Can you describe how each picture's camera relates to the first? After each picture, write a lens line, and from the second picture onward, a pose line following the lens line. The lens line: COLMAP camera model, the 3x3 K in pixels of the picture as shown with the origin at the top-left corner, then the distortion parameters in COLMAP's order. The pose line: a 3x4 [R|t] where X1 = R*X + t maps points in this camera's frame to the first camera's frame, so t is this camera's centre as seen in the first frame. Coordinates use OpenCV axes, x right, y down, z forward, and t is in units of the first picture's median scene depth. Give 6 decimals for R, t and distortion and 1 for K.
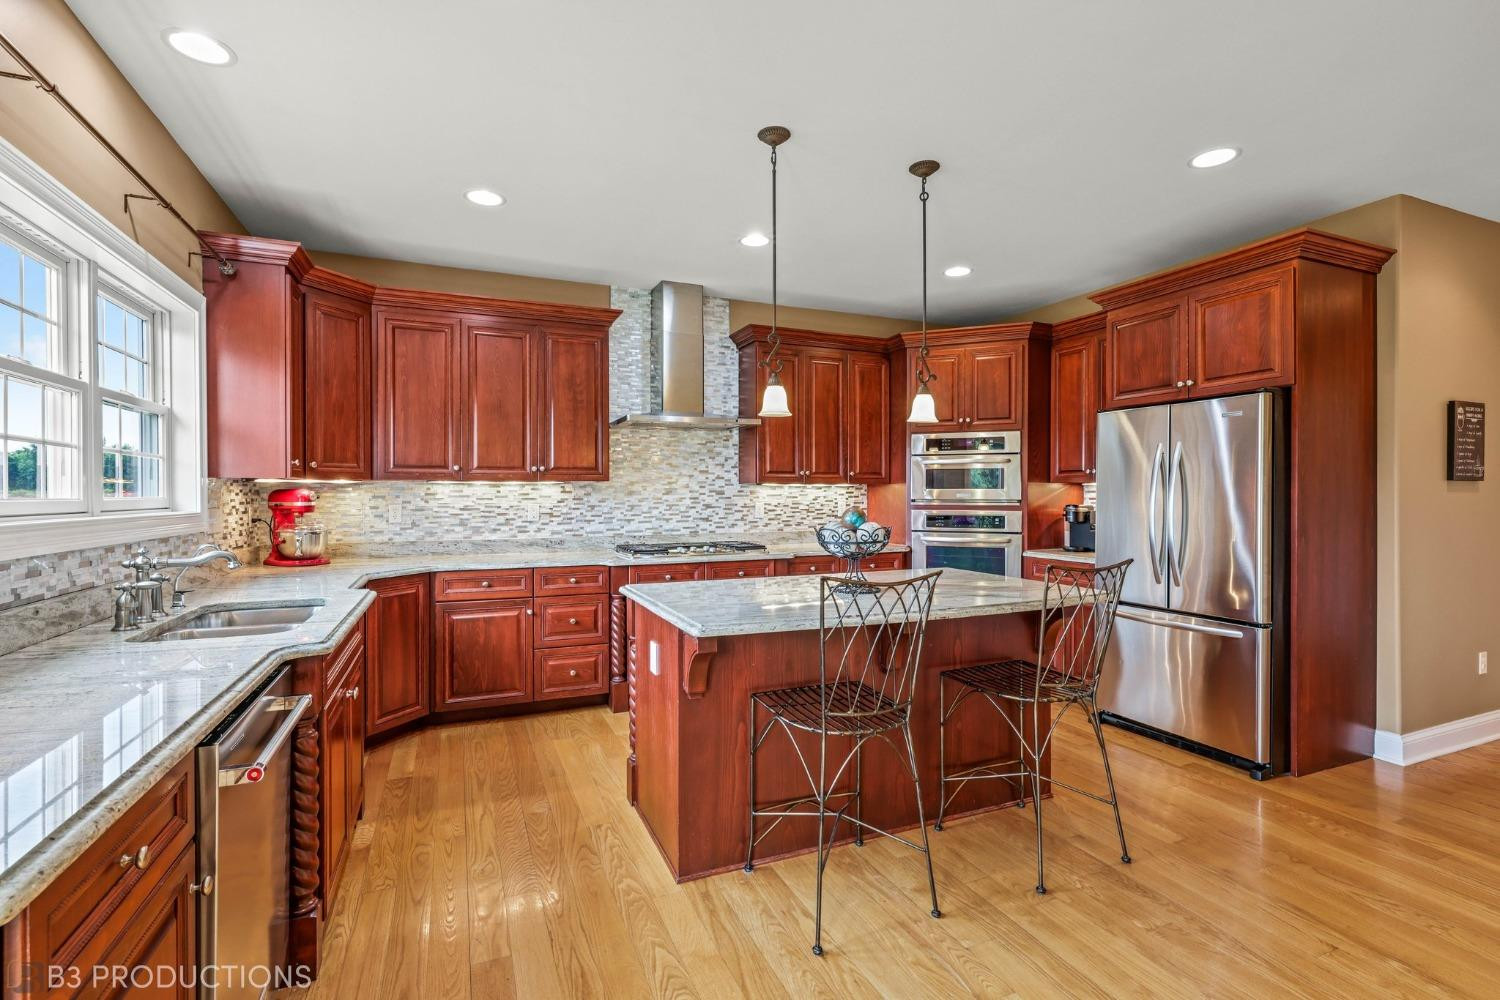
lens RADIAL K [[666.5, 0, 742.8], [0, 666.5, 493.1], [0, 0, 1]] dist [-0.020463, -0.000267]
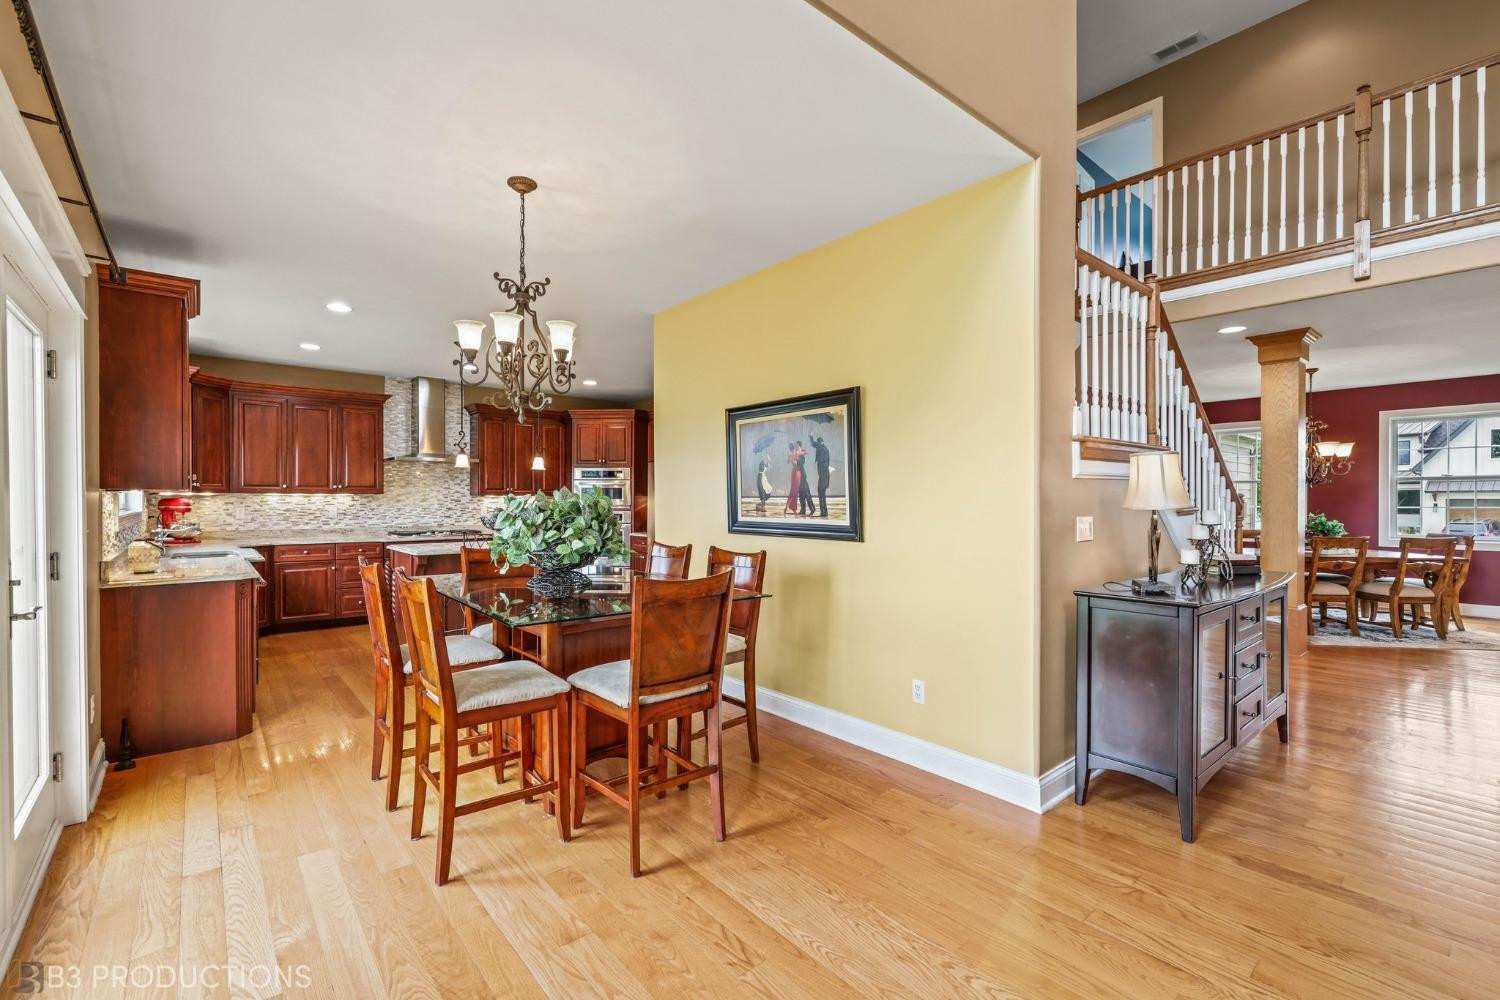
lens RADIAL K [[666.5, 0, 750.5], [0, 666.5, 506.4], [0, 0, 1]] dist [-0.020463, -0.000267]
pose [[0.955994, -0.000499, 0.293384, 0.198027], [-0.002180, 0.999959, 0.008804, -0.003081], [-0.293377, -0.009057, 0.955954, -0.888799]]
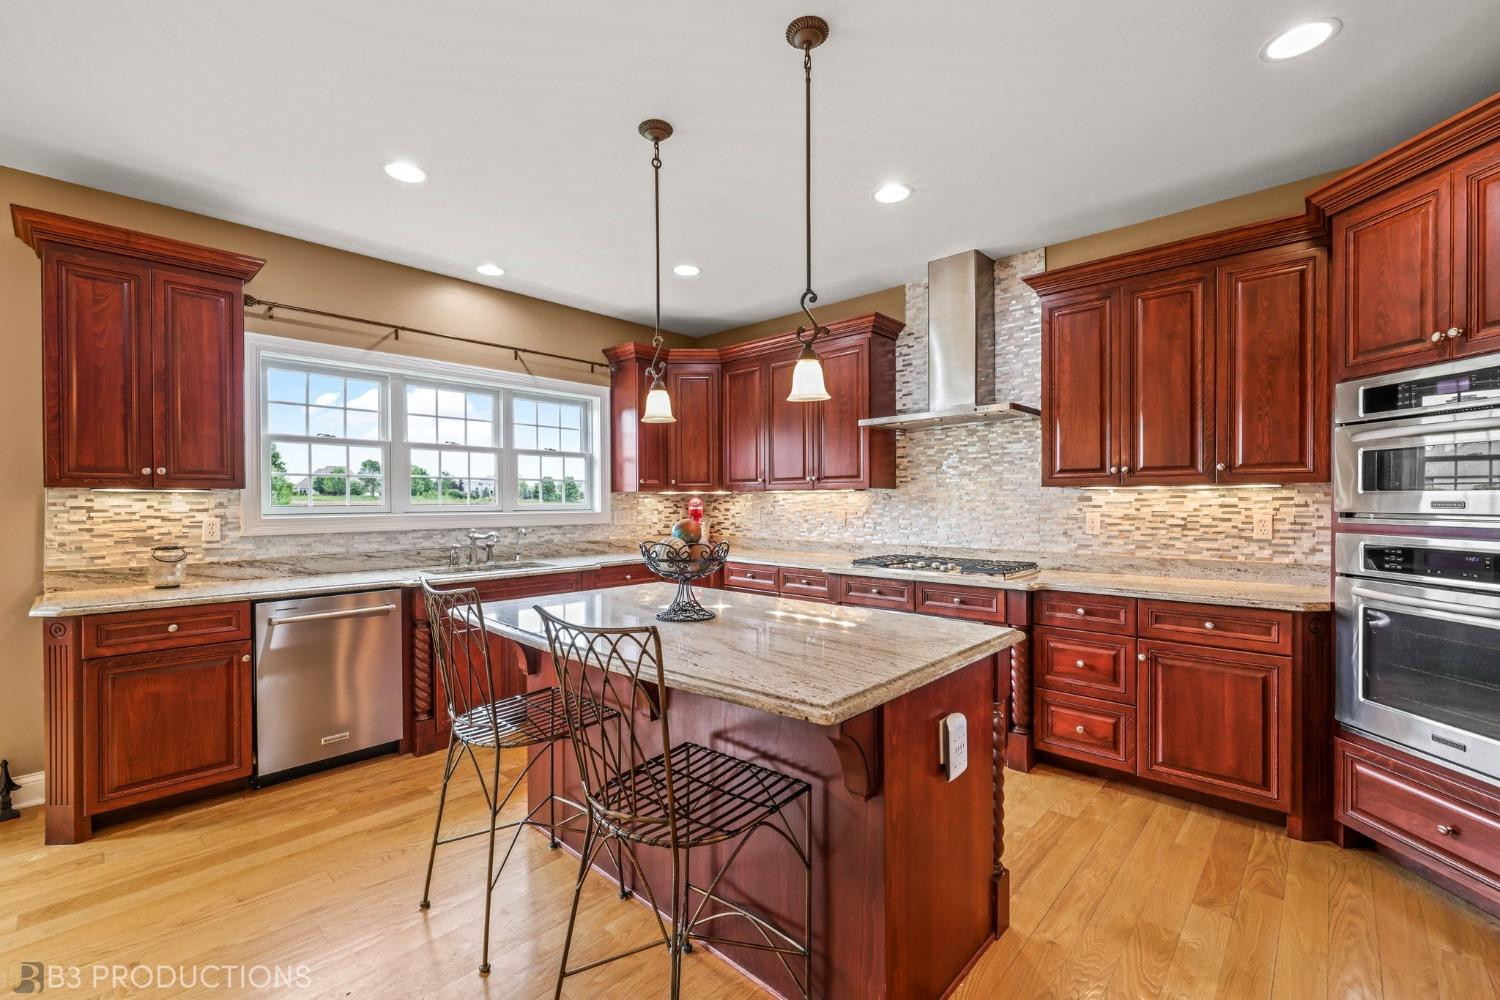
lens RADIAL K [[635.0, 0, 748.4], [0, 635.0, 505.1], [0, 0, 1]] dist [0.003895, 0.000105]
pose [[0.406916, 0.004926, -0.913452, 0.585125], [0.000032, 0.999985, 0.005407, 0.001818], [0.913466, -0.002230, 0.406910, 0.449001]]
